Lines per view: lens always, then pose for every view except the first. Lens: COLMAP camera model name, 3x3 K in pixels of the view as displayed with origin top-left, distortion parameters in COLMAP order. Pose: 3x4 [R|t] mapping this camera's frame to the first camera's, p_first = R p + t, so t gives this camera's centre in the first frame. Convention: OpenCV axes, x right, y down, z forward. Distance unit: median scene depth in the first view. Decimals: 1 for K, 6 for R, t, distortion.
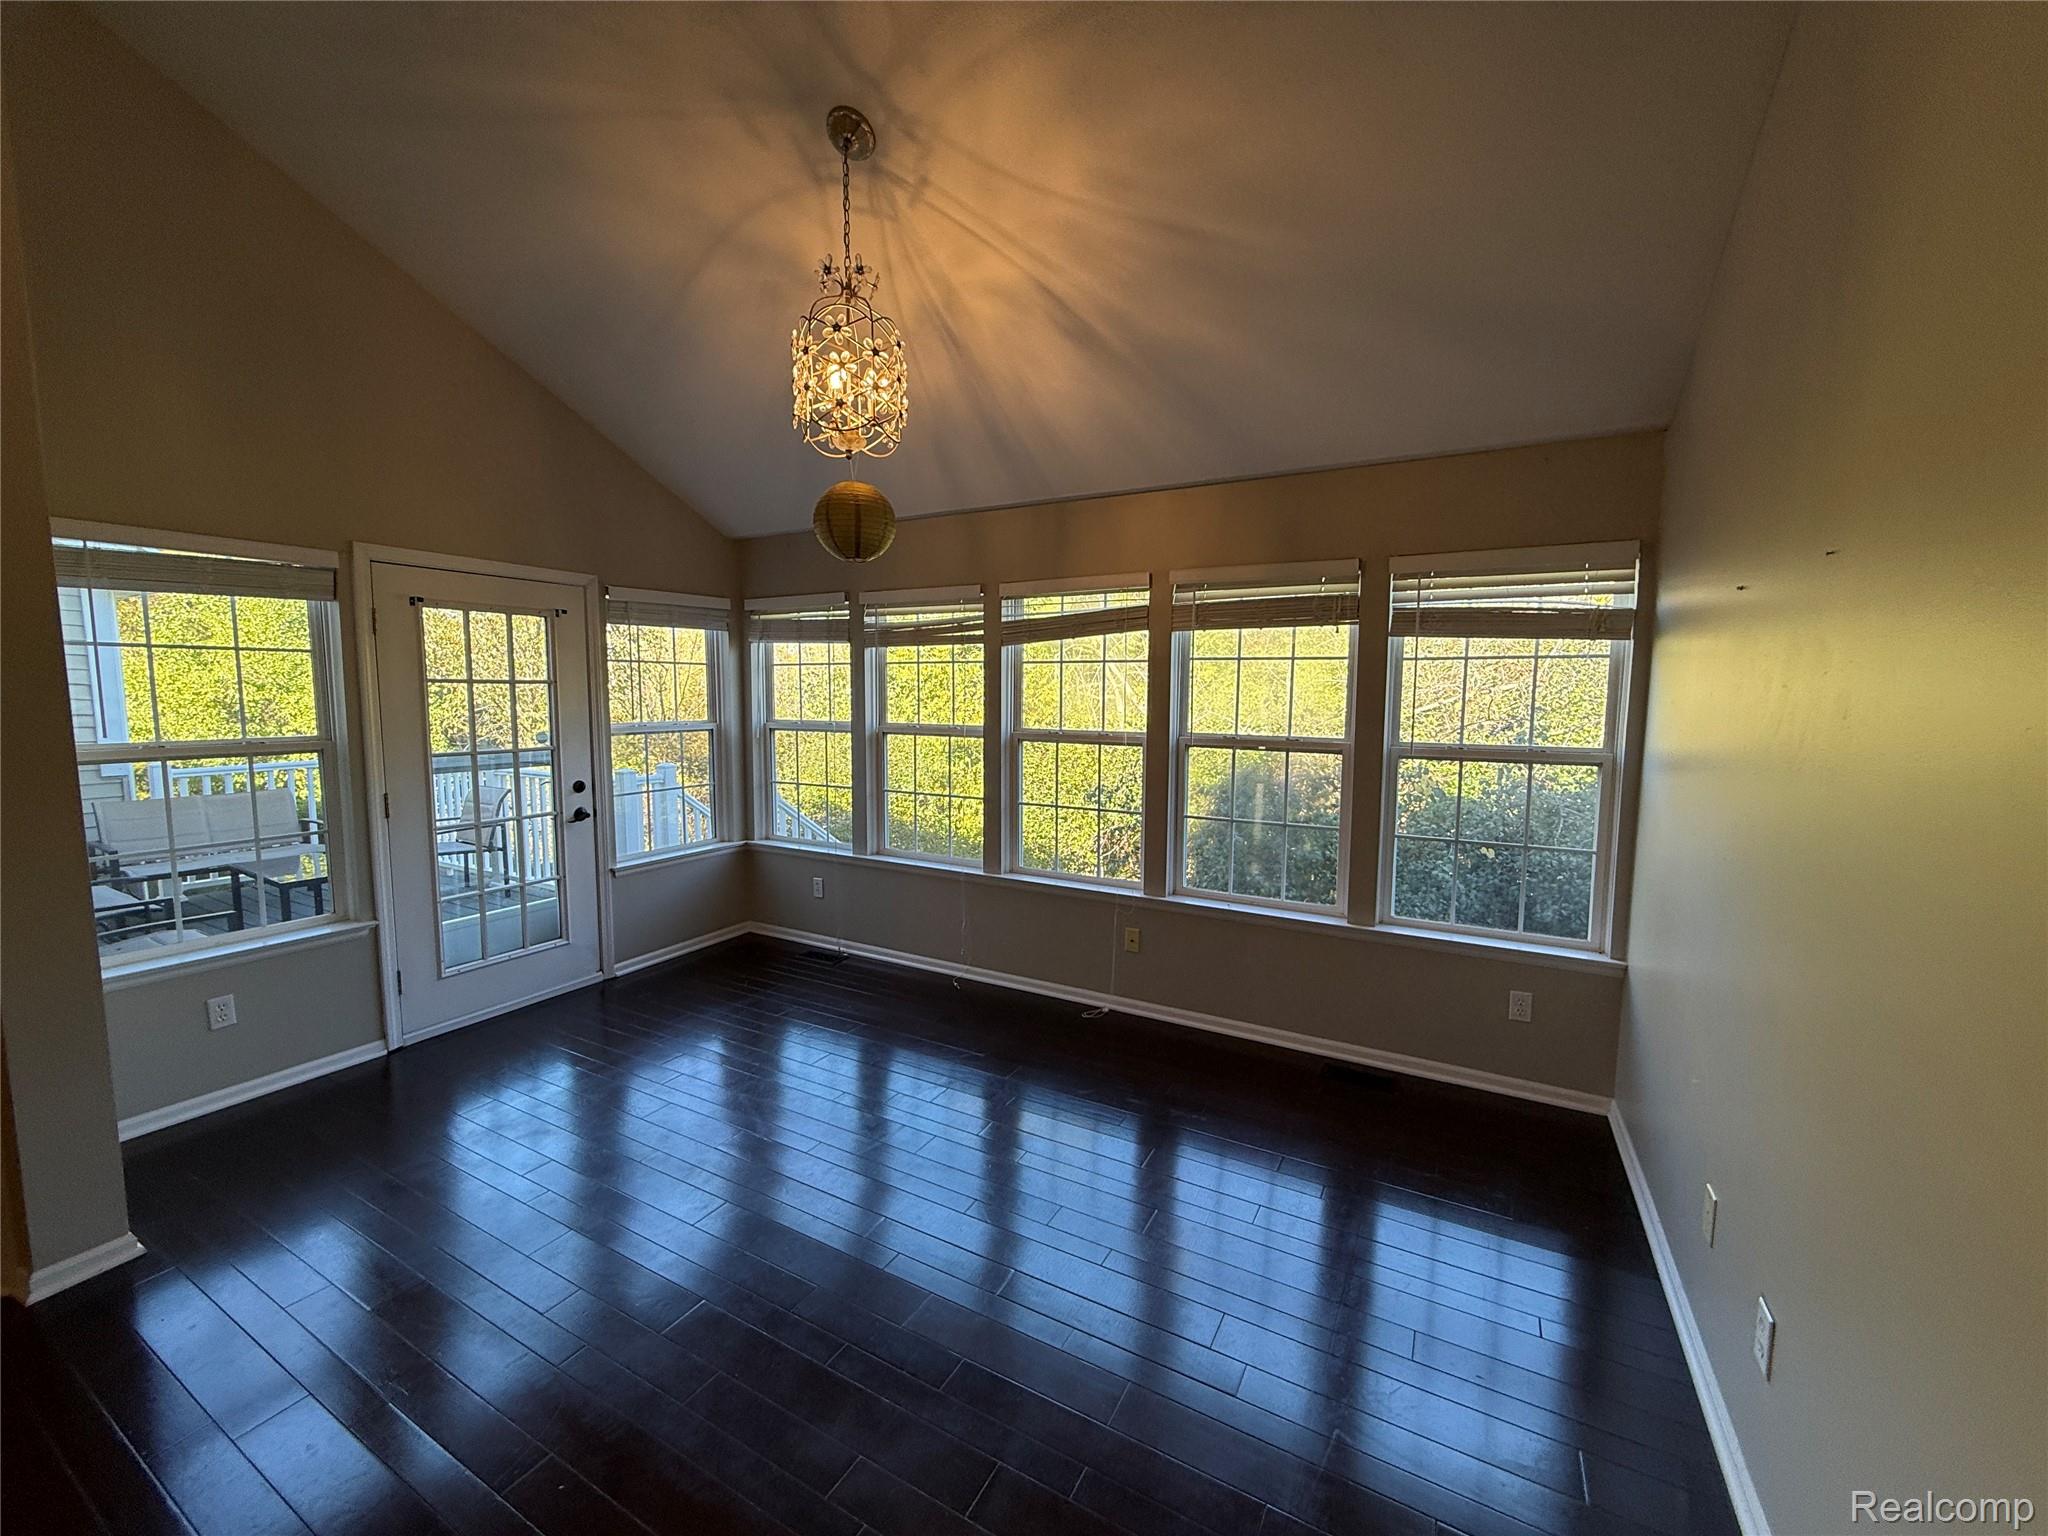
lens RADIAL K [[824.4, 0, 1024.0], [0, 824.4, 768.0], [0, 0, 1]] dist [0.001695, 0.000041]
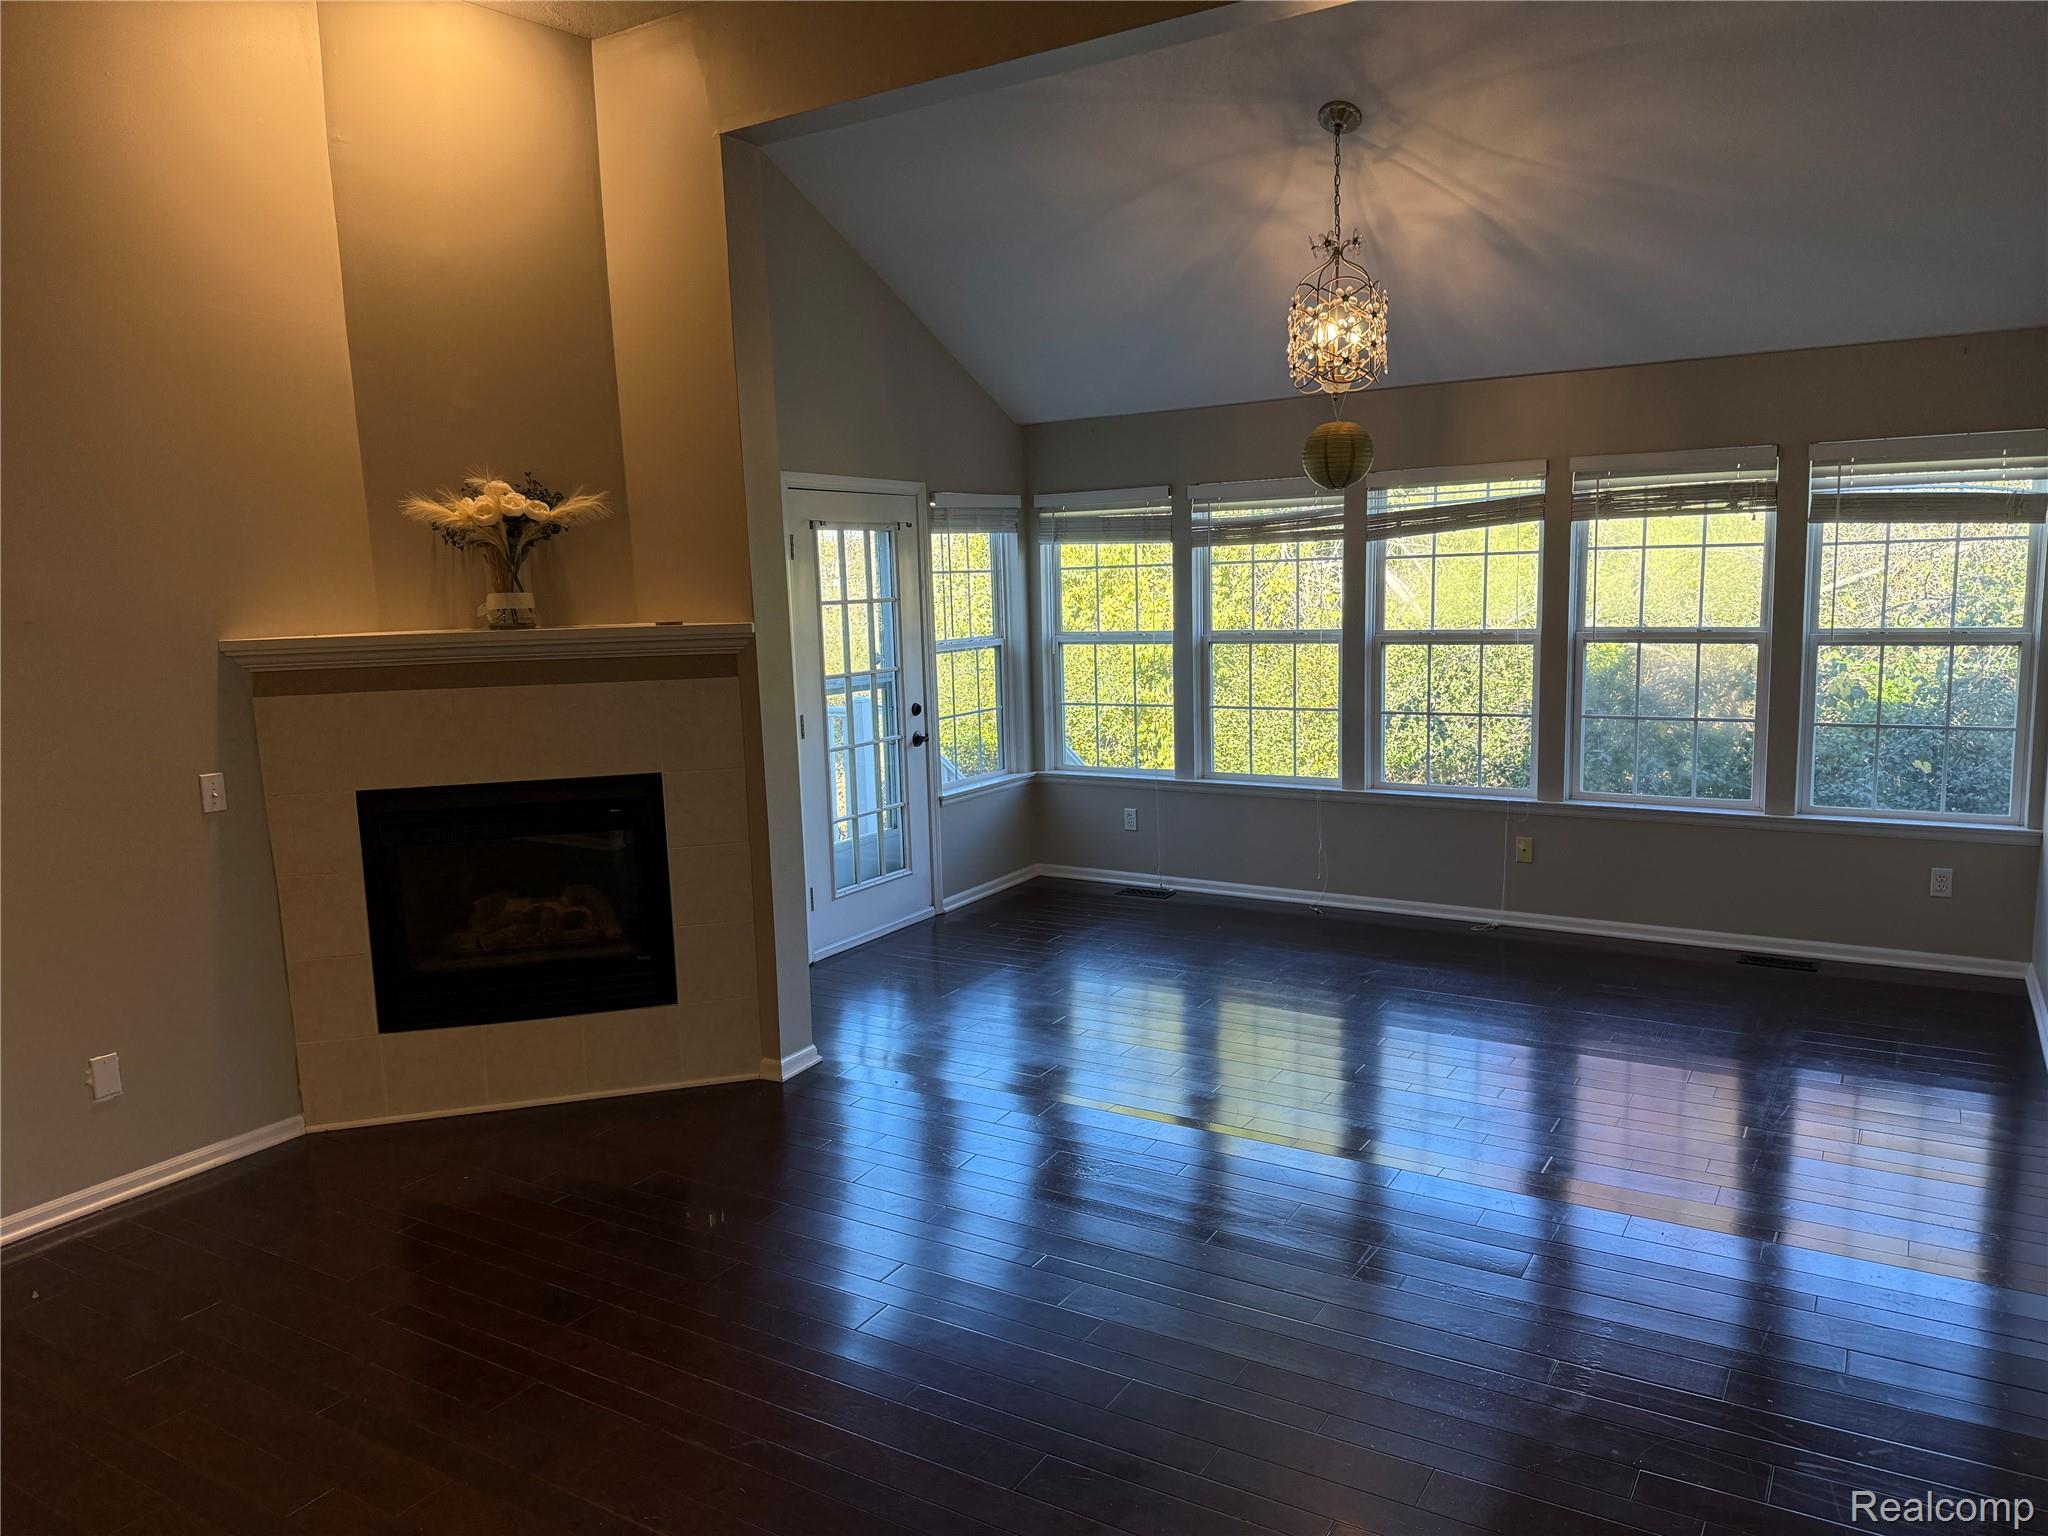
lens RADIAL K [[1419.3, 0, 1015.5], [0, 1419.3, 783.0], [0, 0, 1]] dist [0.048353, -0.076655]
pose [[0.997926, -0.029604, -0.057167, -0.373368], [0.032528, 0.998174, 0.050904, 0.031368], [0.055556, -0.052658, 0.997066, -0.698529]]
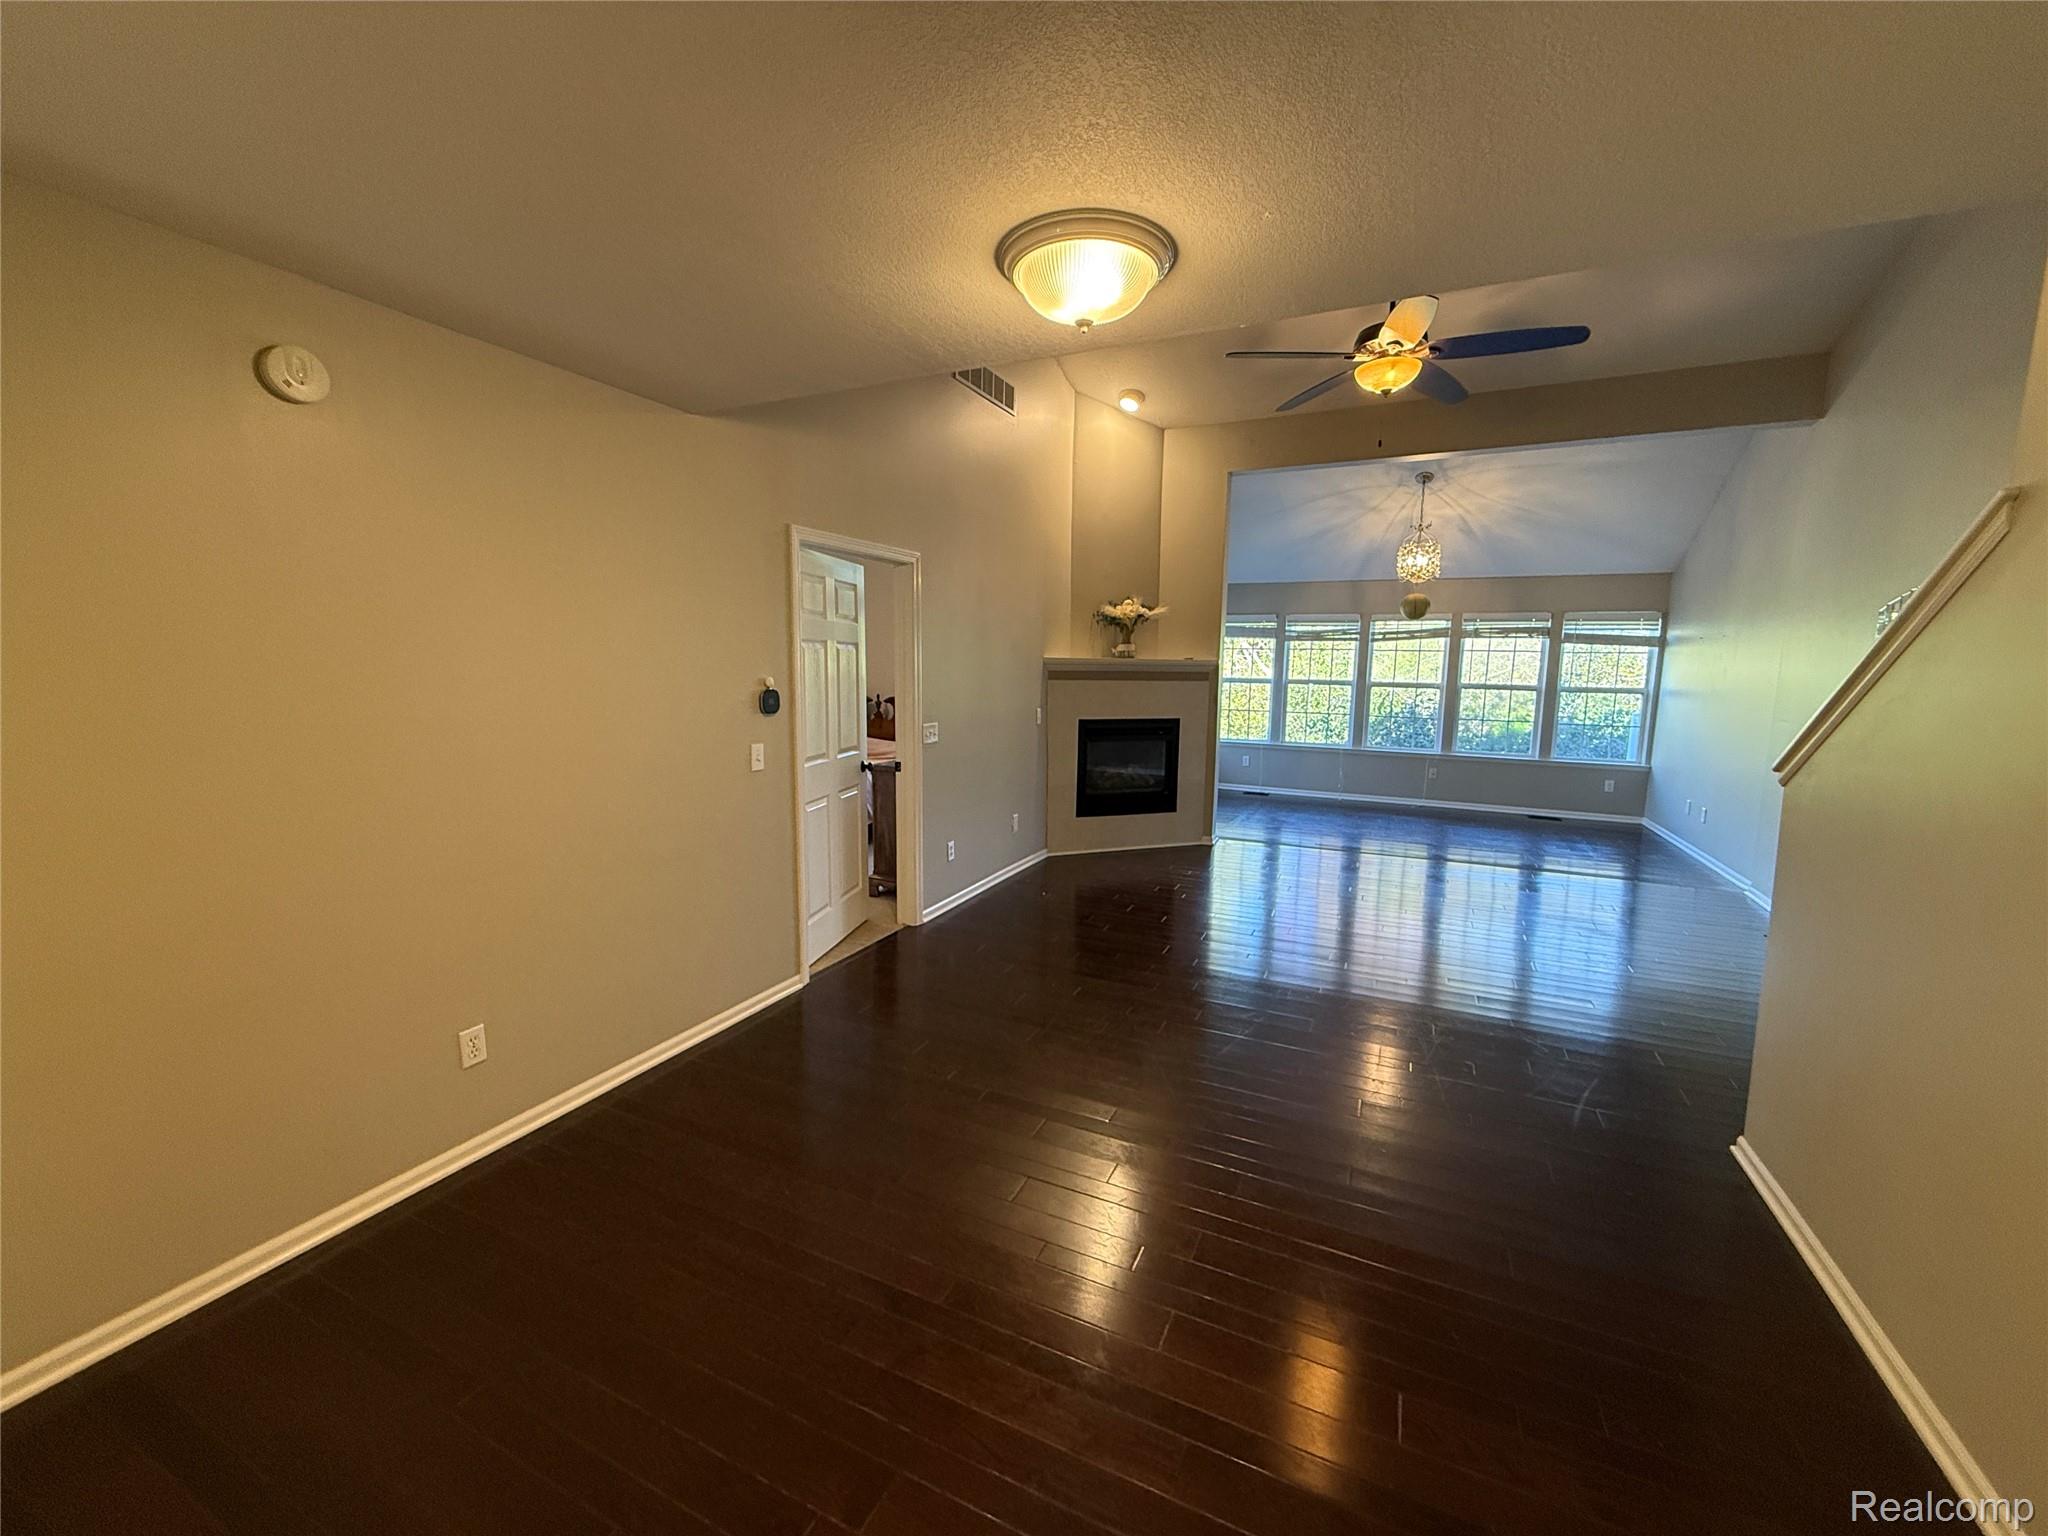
lens RADIAL K [[801.4, 0, 1024.0], [0, 801.4, 768.0], [0, 0, 1]] dist [0.000097, -0.000021]
pose [[0.998242, 0.002144, 0.059234, -1.188723], [-0.004613, 0.999124, 0.041585, 0.111531], [-0.059093, -0.041785, 0.997378, -1.208897]]
